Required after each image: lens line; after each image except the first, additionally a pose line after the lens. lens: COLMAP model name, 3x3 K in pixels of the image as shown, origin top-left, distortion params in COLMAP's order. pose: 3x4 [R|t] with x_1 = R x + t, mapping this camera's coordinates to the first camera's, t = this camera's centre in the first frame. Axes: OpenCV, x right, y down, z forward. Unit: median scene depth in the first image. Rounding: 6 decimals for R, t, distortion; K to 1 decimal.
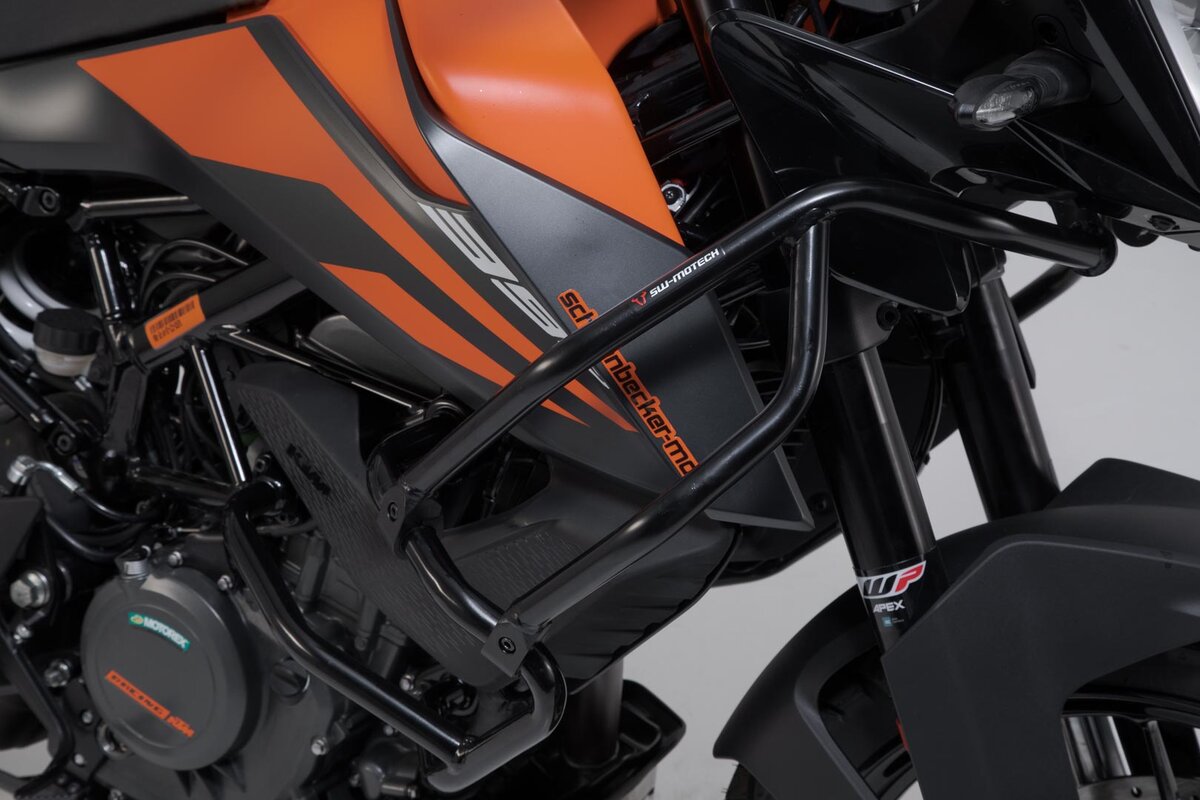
lens RADIAL K [[2487.3, 0, 600.0], [0, 2487.3, 400.0], [0, 0, 1]] dist [0.346331, 0.061054]
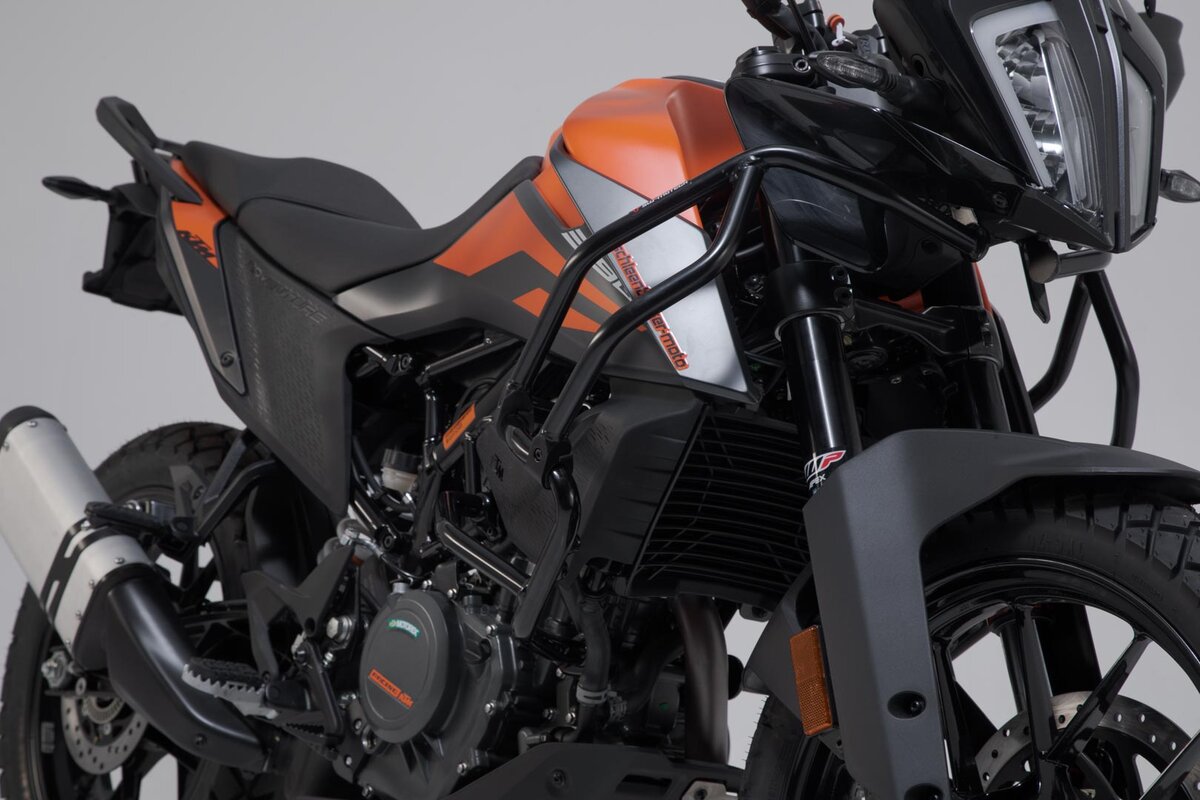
lens RADIAL K [[2927.4, 0, 600.0], [0, 2927.4, 400.0], [0, 0, 1]] dist [0.484008, -0.239419]
pose [[0.930867, 0.021275, -0.364738, 0.629456], [-0.189523, 0.881603, -0.432270, 0.812941], [0.312358, 0.471512, 0.824687, -0.432170]]
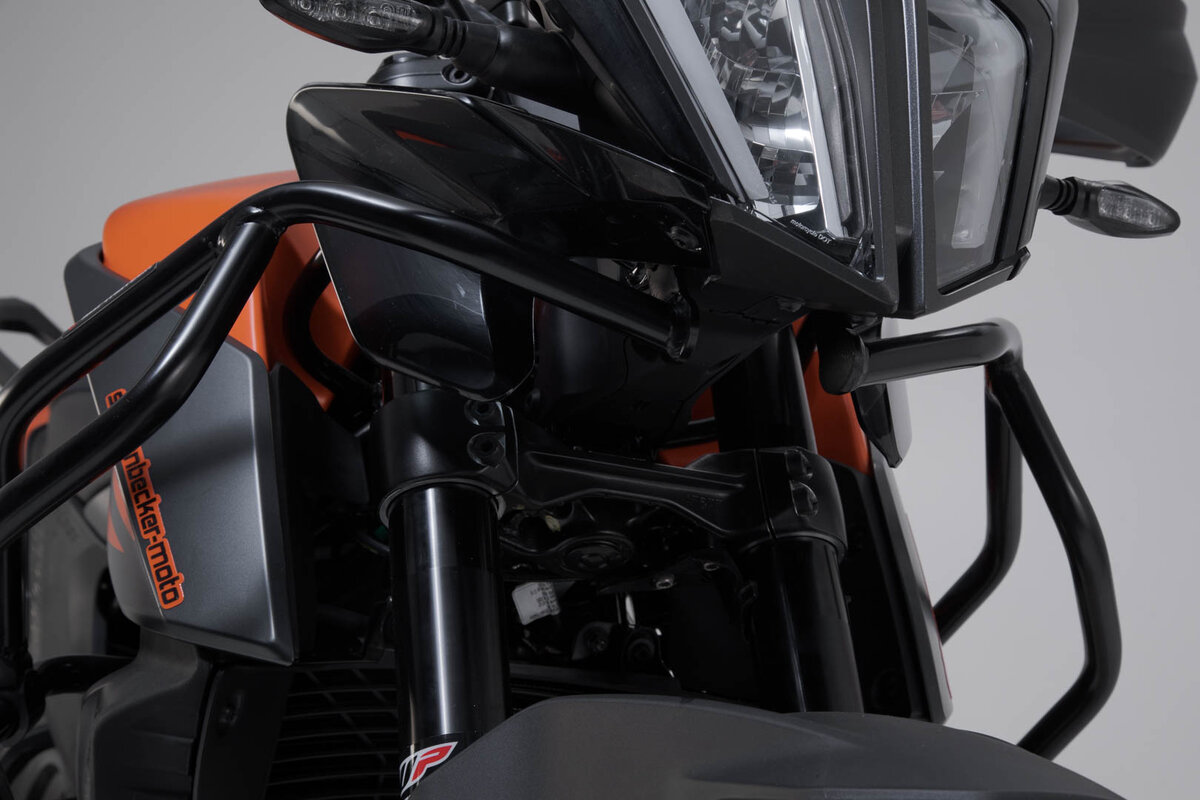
lens RADIAL K [[1979.3, 0, 600.0], [0, 1979.3, 400.0], [0, 0, 1]] dist [0.215565, -0.054844]
pose [[0.828923, -0.087898, -0.552413, 0.519211], [-0.211728, 0.864791, -0.455311, 0.245772], [0.517743, 0.494379, 0.698235, 0.591001]]
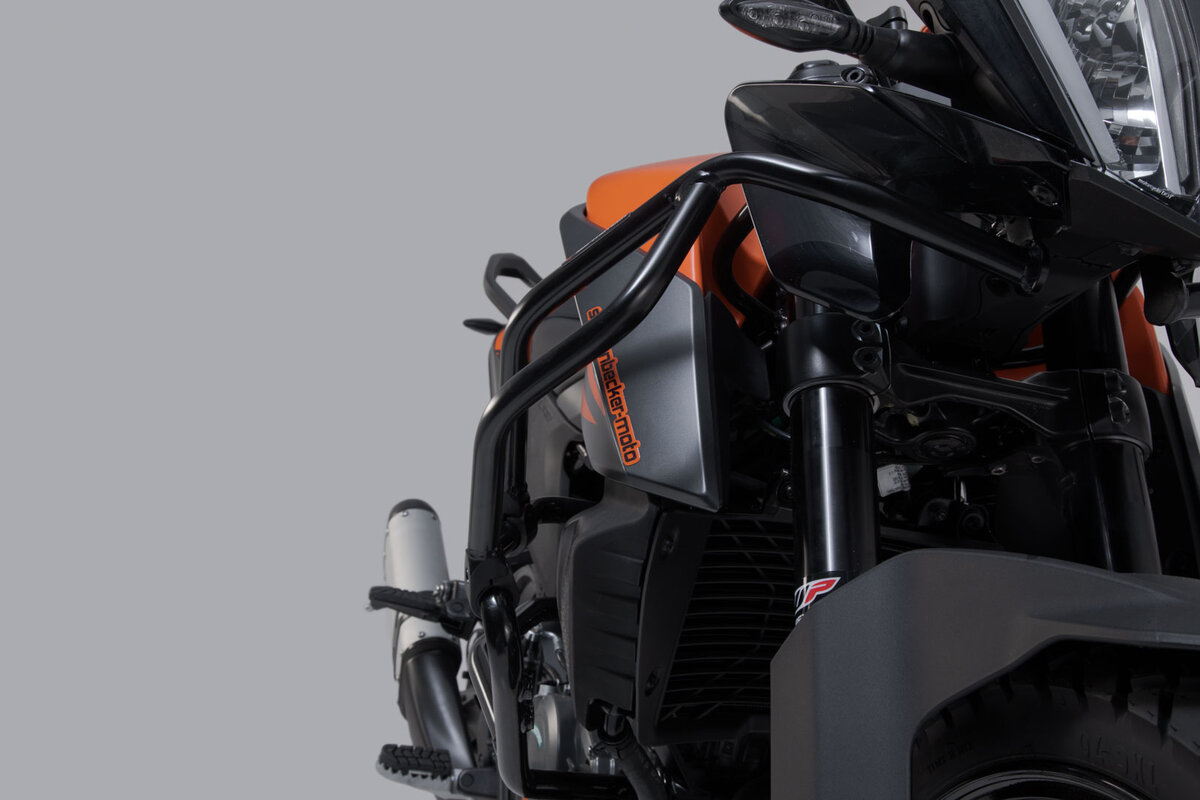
lens RADIAL K [[1422.0, 0, 600.0], [0, 1422.0, 400.0], [0, 0, 1]] dist [0.071112, -0.019597]
pose [[0.699838, -0.030950, -0.713630, 0.483511], [-0.333200, 0.869561, -0.364473, 0.248465], [0.631826, 0.492854, 0.598240, 0.603144]]
